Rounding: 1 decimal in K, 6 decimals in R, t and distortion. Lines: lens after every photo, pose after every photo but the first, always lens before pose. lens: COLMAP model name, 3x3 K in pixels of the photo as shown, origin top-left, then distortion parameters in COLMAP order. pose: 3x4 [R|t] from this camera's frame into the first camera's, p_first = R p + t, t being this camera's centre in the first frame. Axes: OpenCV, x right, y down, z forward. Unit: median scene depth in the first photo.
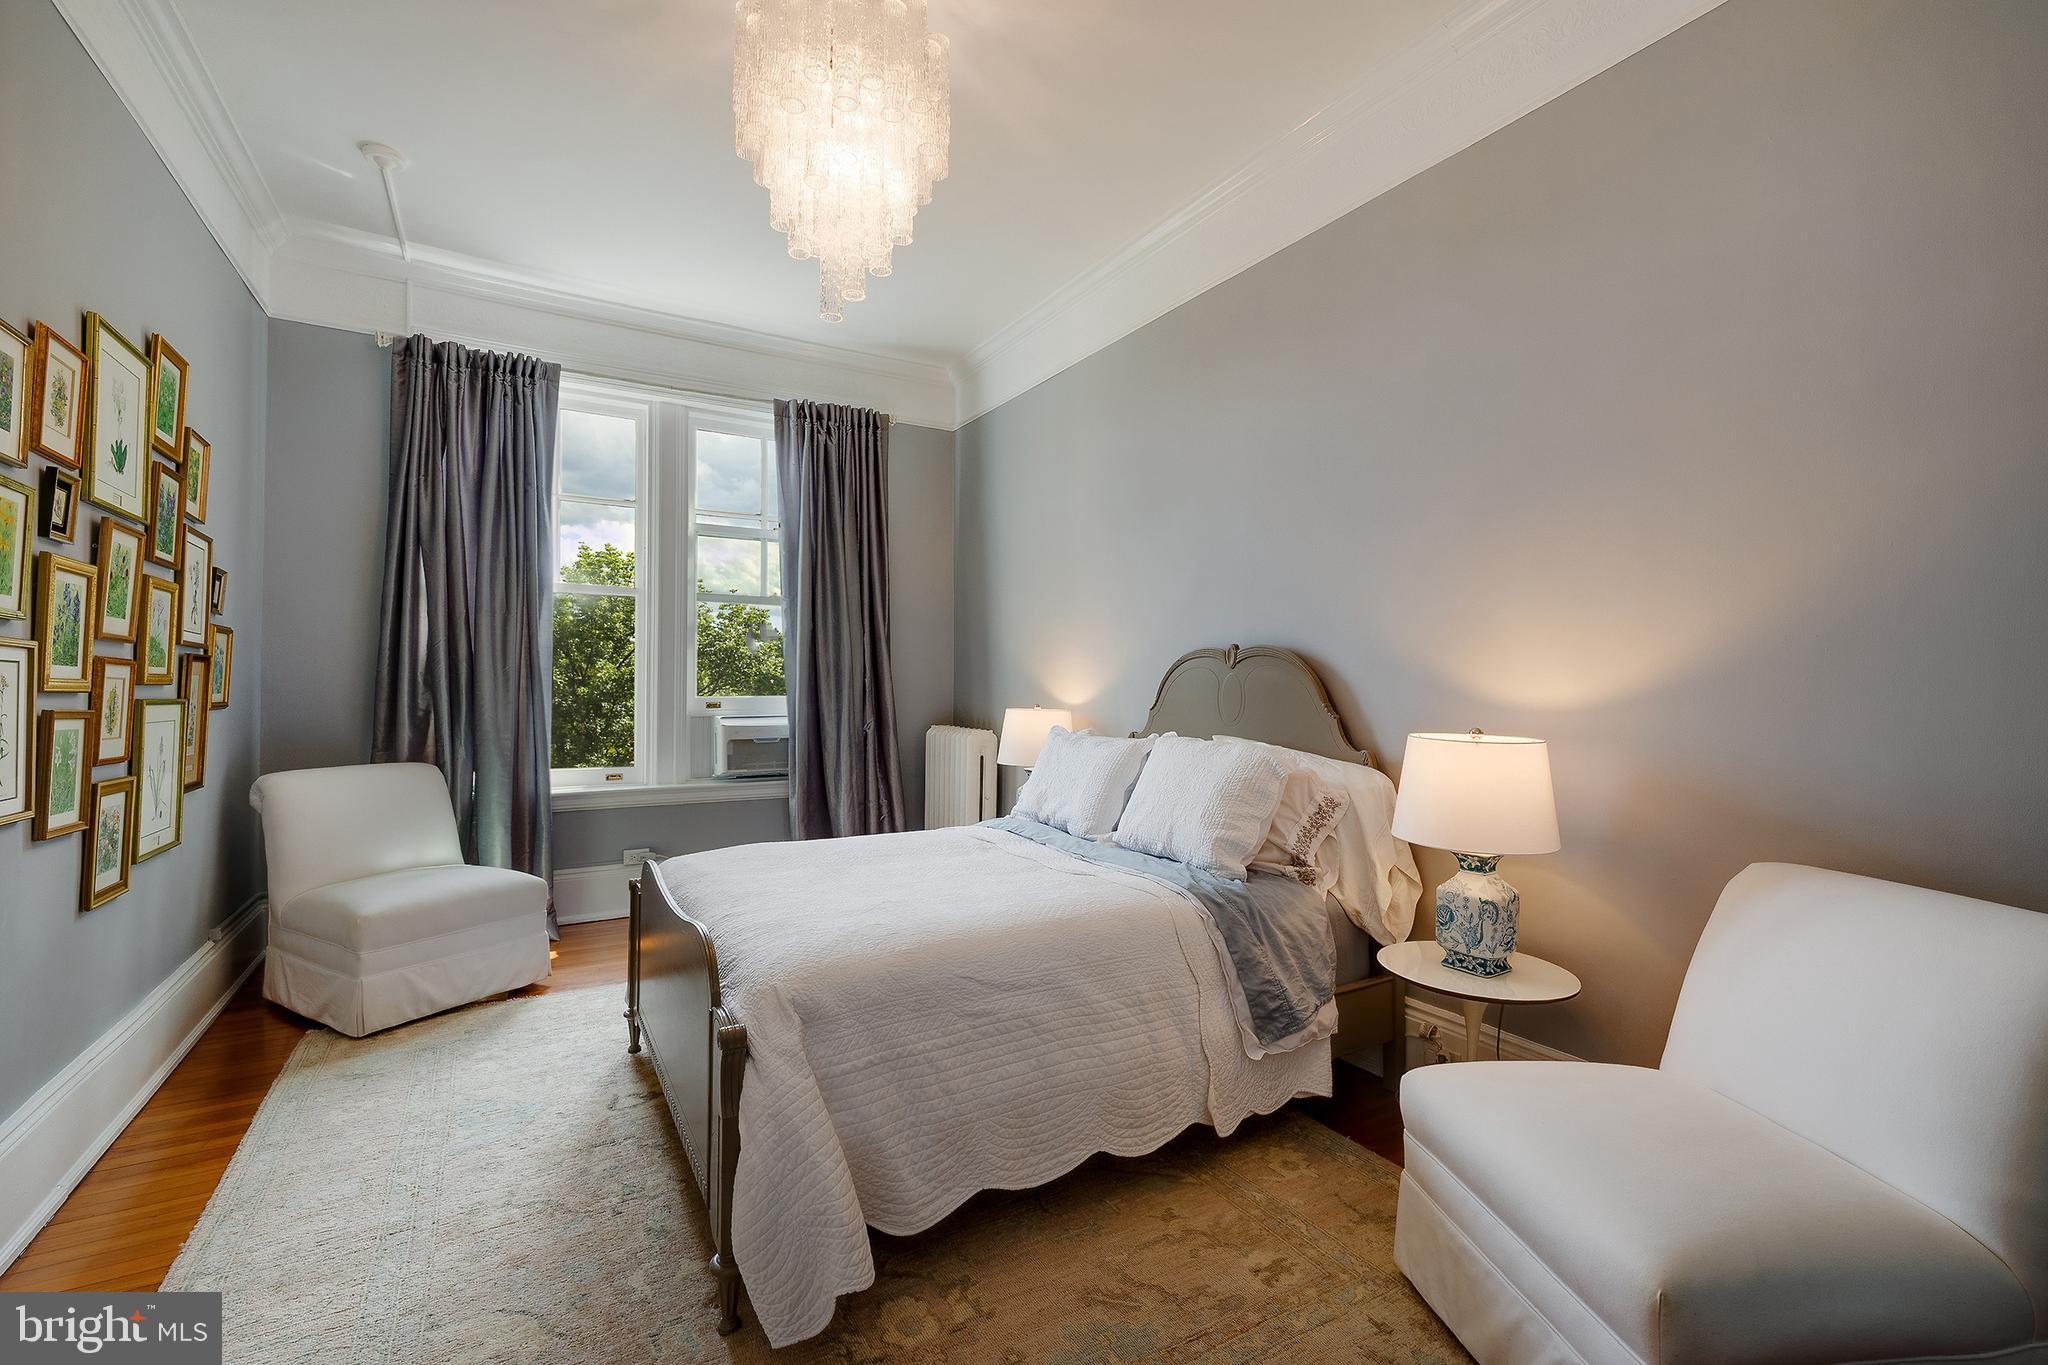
lens RADIAL K [[875.6, 0, 1024.0], [0, 875.6, 682.5], [0, 0, 1]] dist [-0.000059, 0.000553]
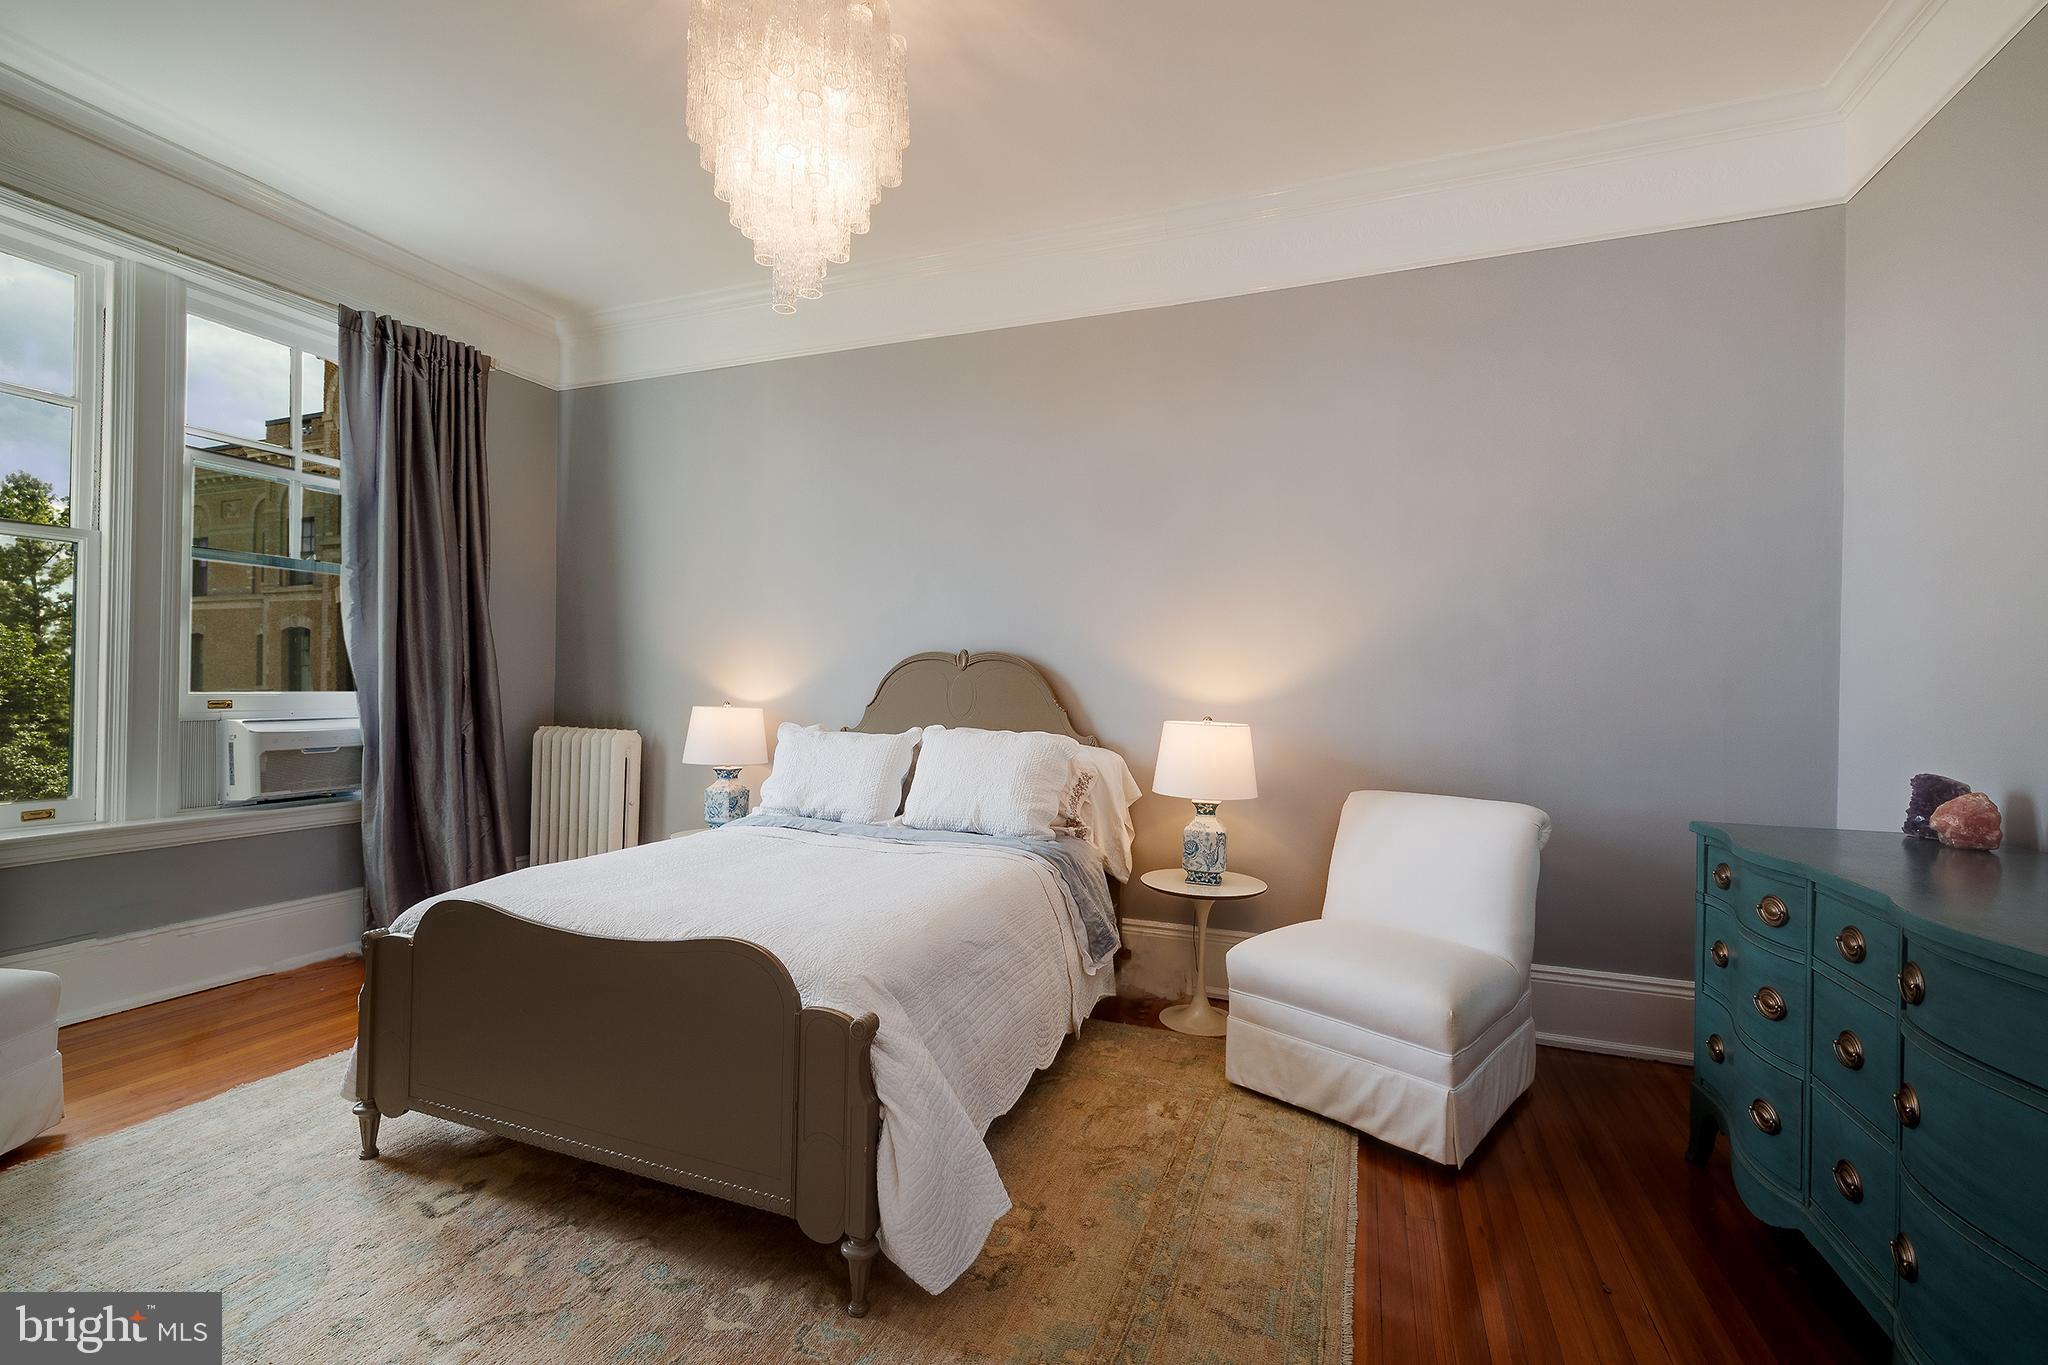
lens RADIAL K [[861.7, 0, 1024.0], [0, 861.7, 682.5], [0, 0, 1]] dist [0.001533, 0.000380]
pose [[0.778731, 0.010366, 0.627272, -0.438684], [-0.012698, 0.999919, -0.000760, 0.000224], [-0.627229, -0.007373, 0.778800, 0.052450]]
